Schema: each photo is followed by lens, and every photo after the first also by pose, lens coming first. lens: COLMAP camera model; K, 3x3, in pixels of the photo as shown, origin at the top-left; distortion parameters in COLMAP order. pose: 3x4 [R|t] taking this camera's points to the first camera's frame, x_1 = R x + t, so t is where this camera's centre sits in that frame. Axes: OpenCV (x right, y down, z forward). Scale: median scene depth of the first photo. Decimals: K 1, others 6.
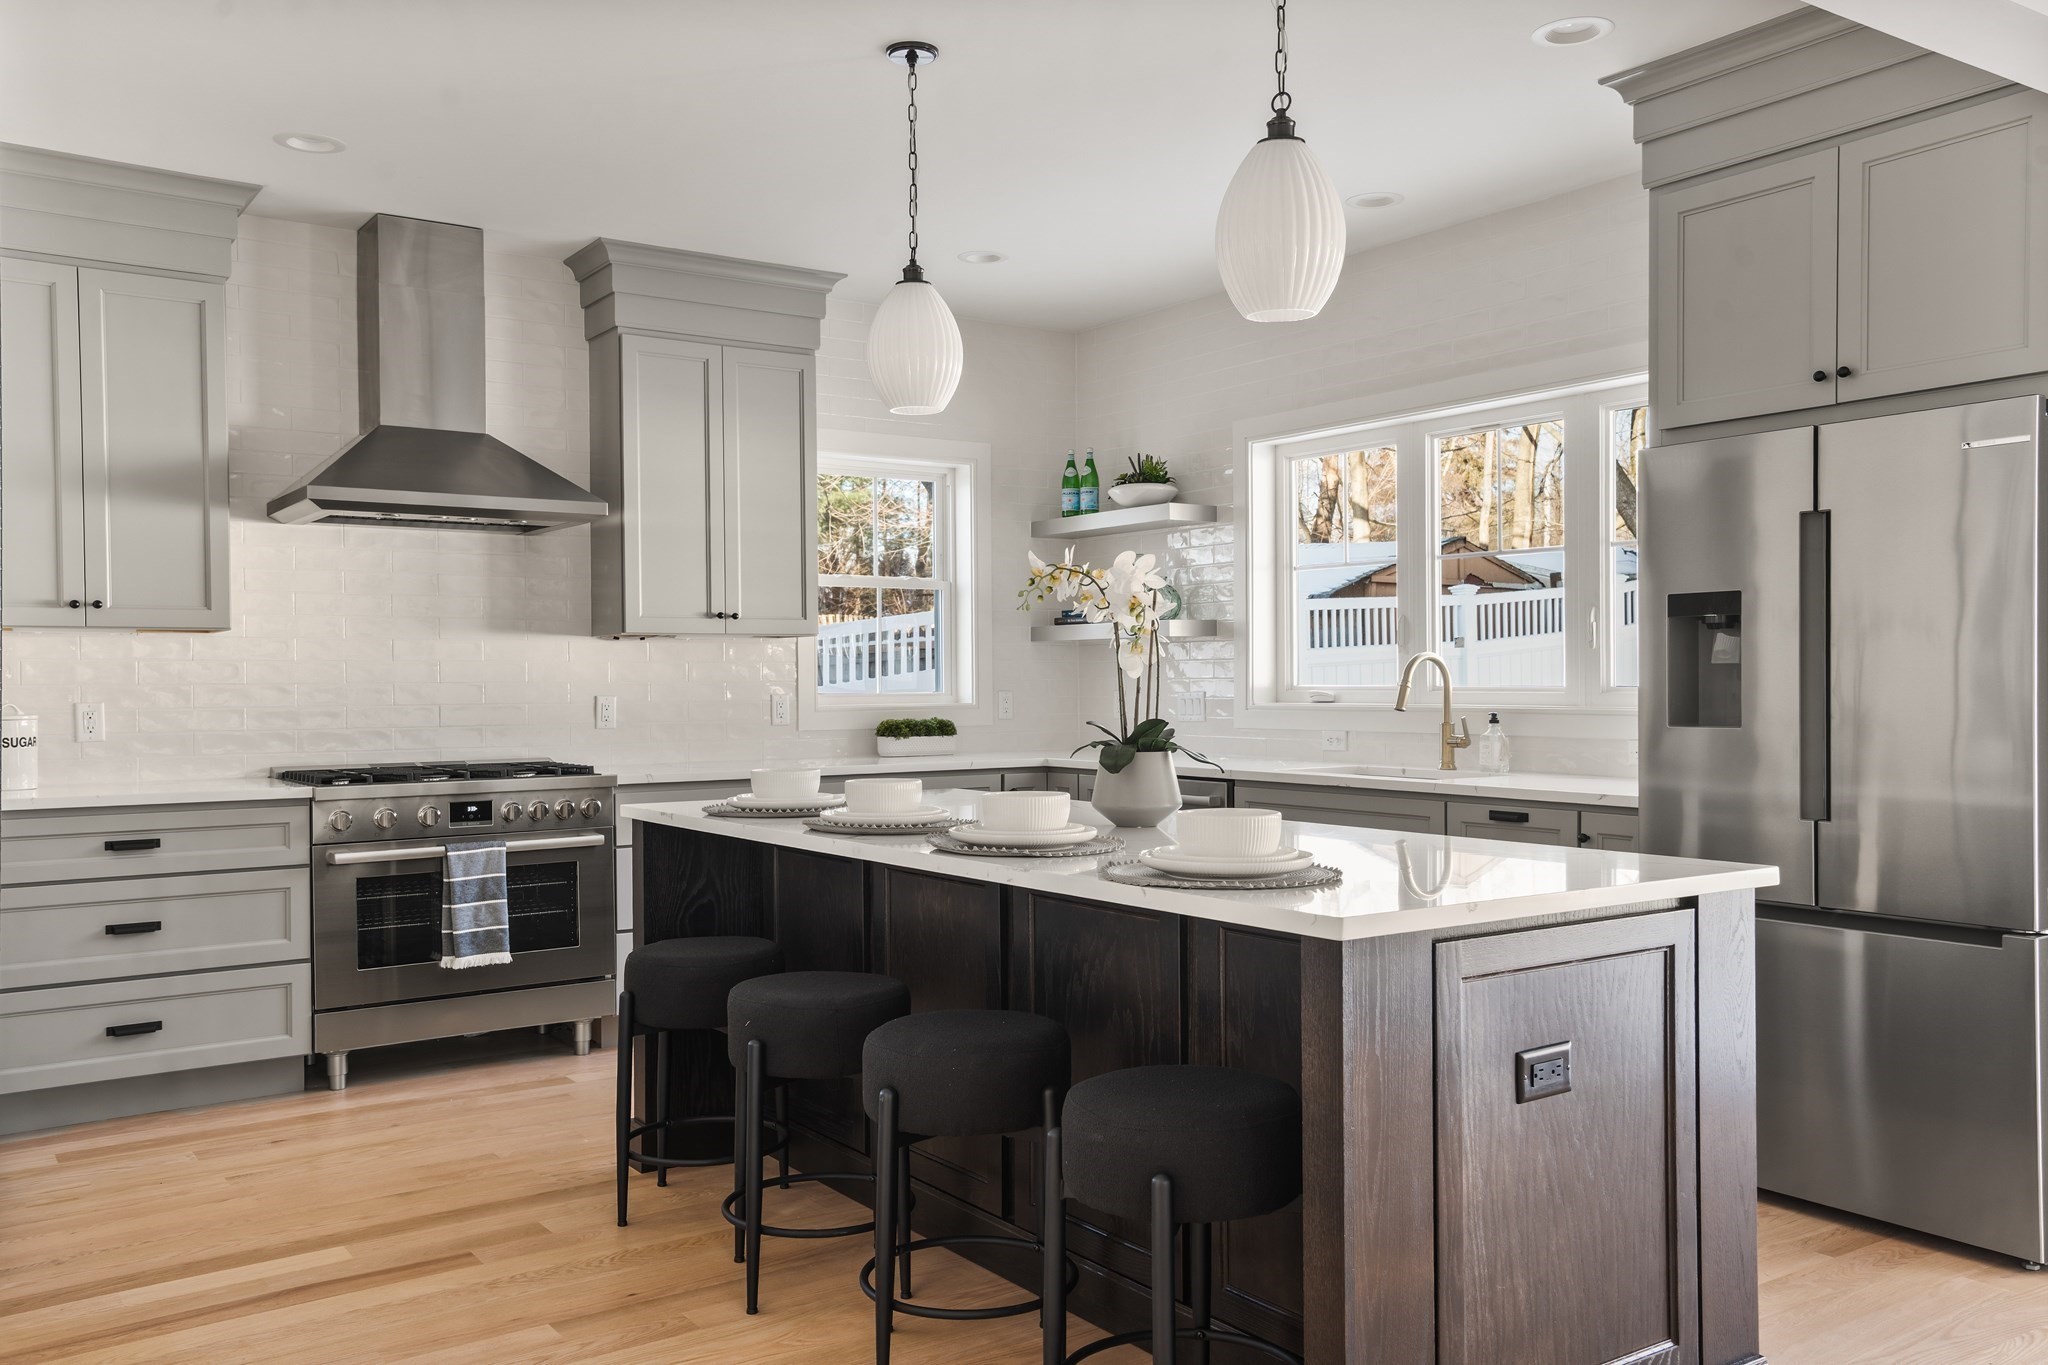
lens RADIAL K [[1689.2, 0, 1024.6], [0, 1689.2, 695.3], [0, 0, 1]] dist [0.014163, 0.009752]
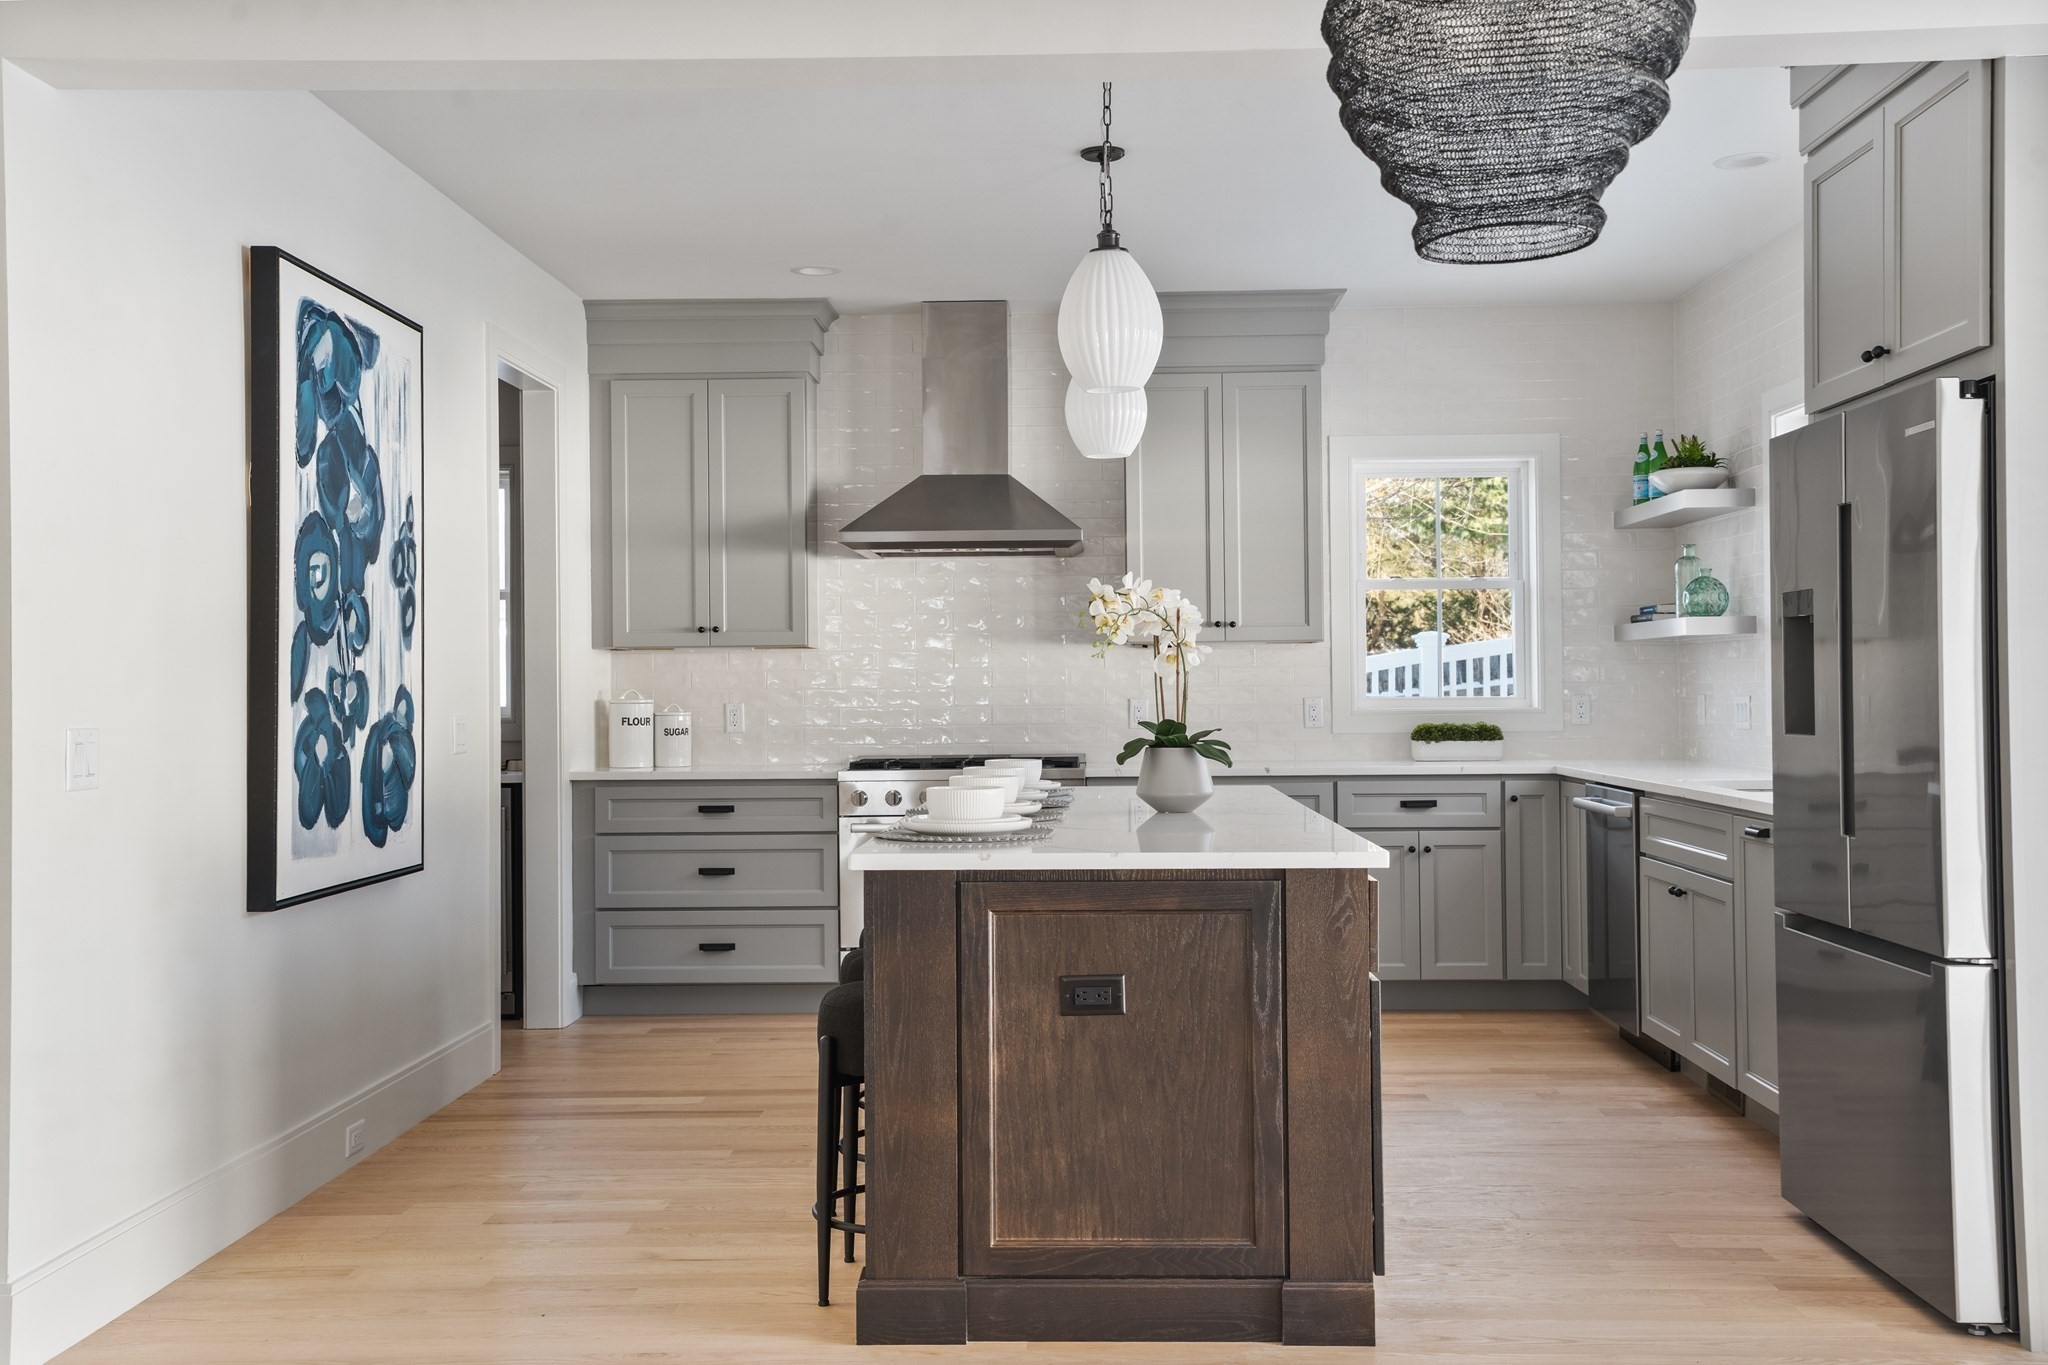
lens RADIAL K [[2046.1, 0, 1024.6], [0, 2046.1, 675.8], [0, 0, 1]] dist [0.029861, 0.000000]
pose [[0.795453, -0.004611, -0.605998, 0.518447], [-0.001933, 0.999947, -0.010146, -0.001121], [0.606012, 0.009242, 0.795402, -0.111359]]
